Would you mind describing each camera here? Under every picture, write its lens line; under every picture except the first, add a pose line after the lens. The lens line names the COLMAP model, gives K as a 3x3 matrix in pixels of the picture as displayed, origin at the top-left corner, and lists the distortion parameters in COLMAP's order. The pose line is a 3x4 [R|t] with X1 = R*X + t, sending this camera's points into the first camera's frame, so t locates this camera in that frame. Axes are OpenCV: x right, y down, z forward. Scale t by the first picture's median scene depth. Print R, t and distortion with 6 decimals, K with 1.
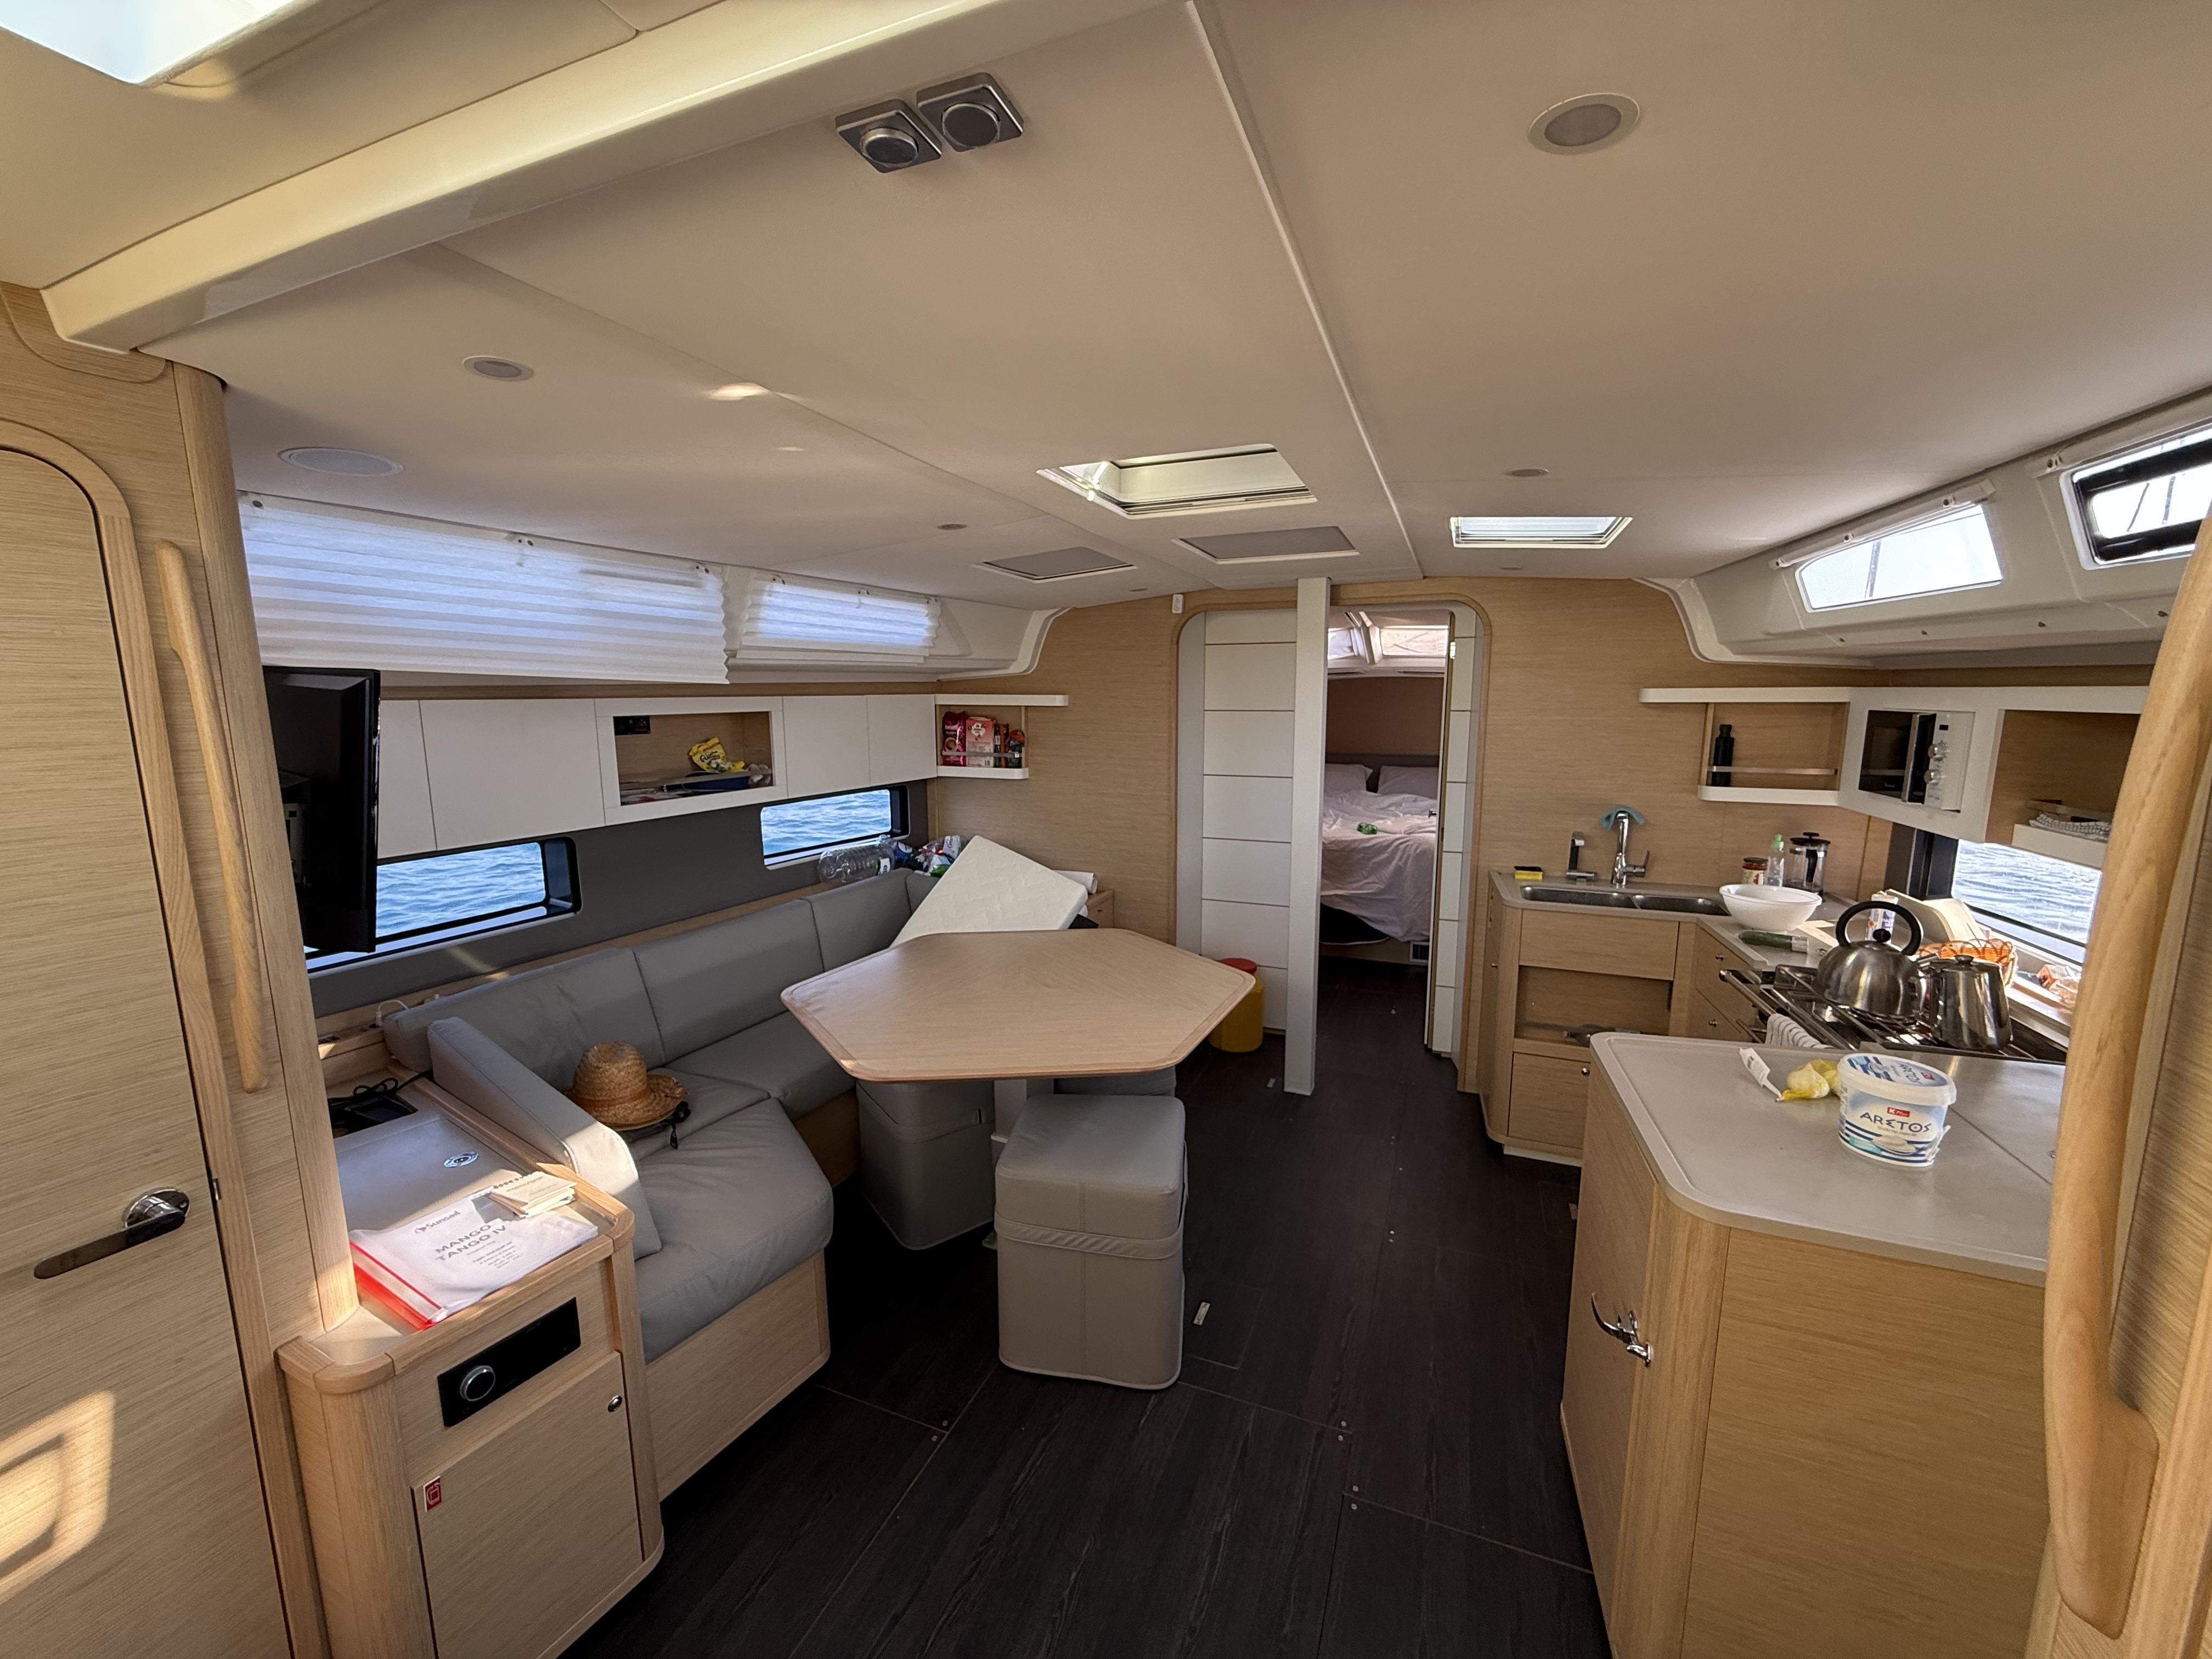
lens RADIAL K [[883.1, 0, 1096.9], [0, 883.1, 832.0], [0, 0, 1]] dist [0.000801, 0.000181]
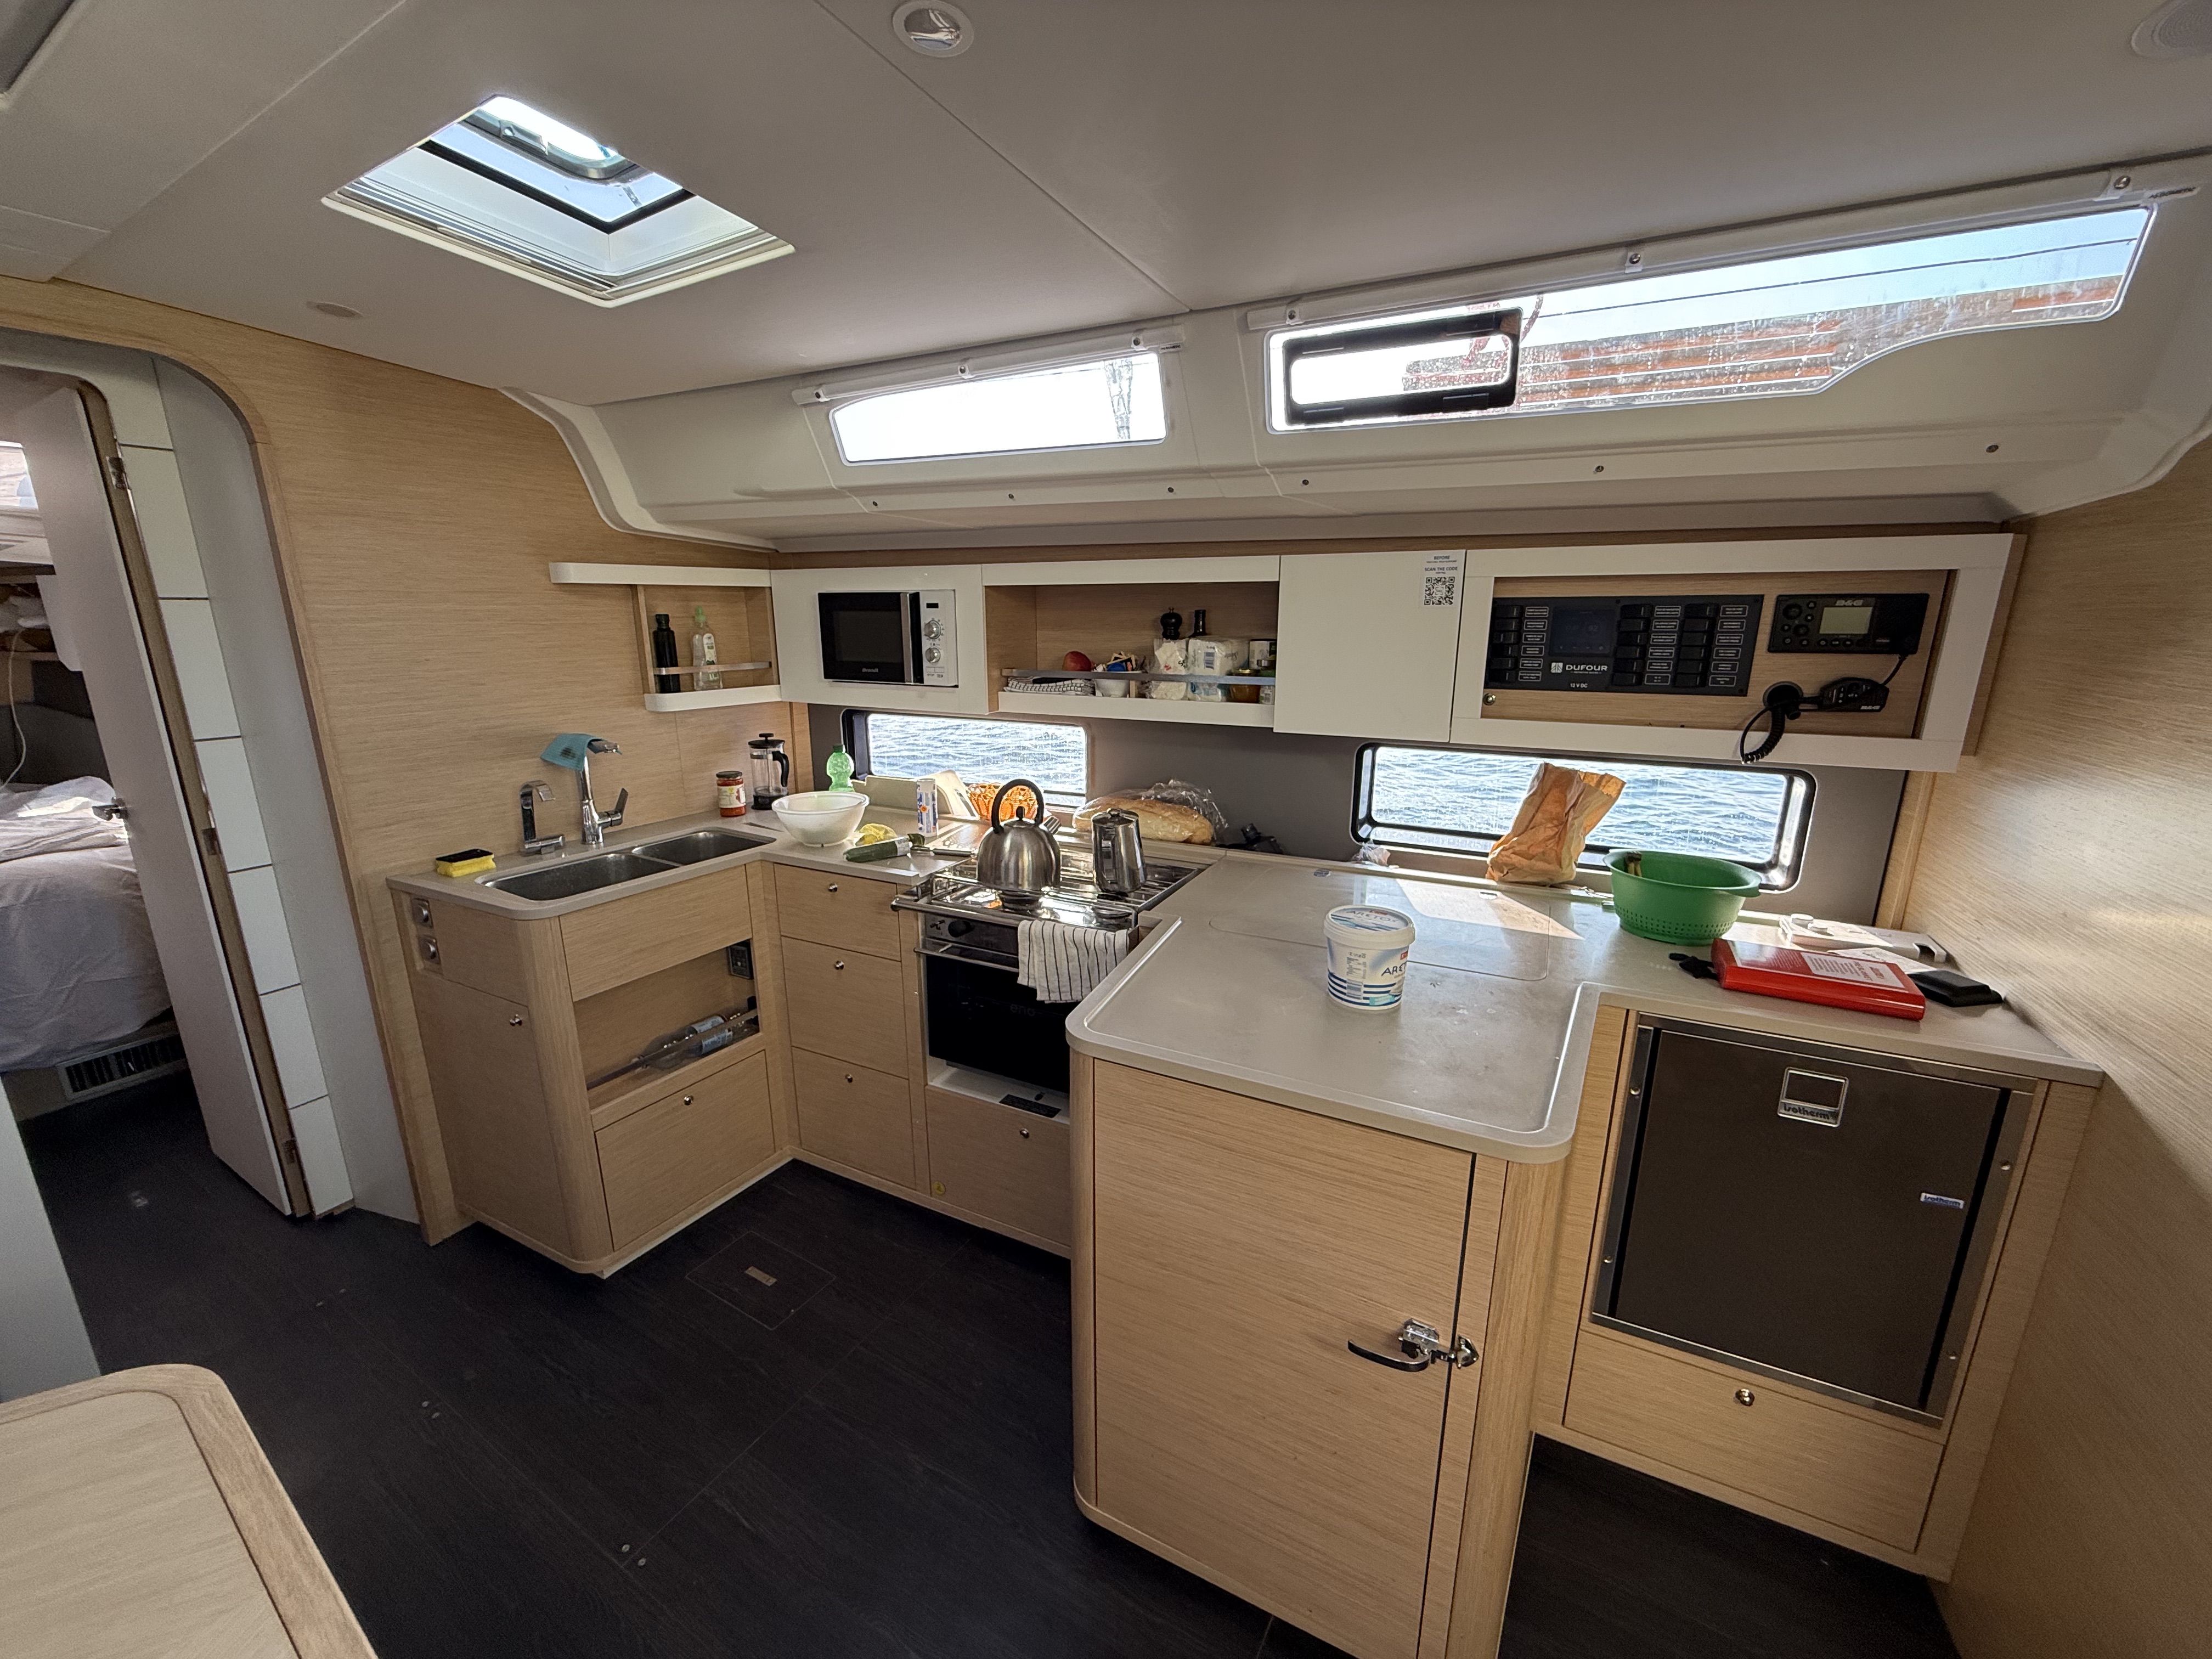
lens RADIAL K [[883.1, 0, 1096.9], [0, 883.1, 832.0], [0, 0, 1]] dist [0.000801, 0.000181]
pose [[0.146507, -0.236046, 0.960634, -0.039267], [0.156499, 0.964413, 0.213107, -0.040503], [-0.976752, 0.119117, 0.178234, 0.498884]]
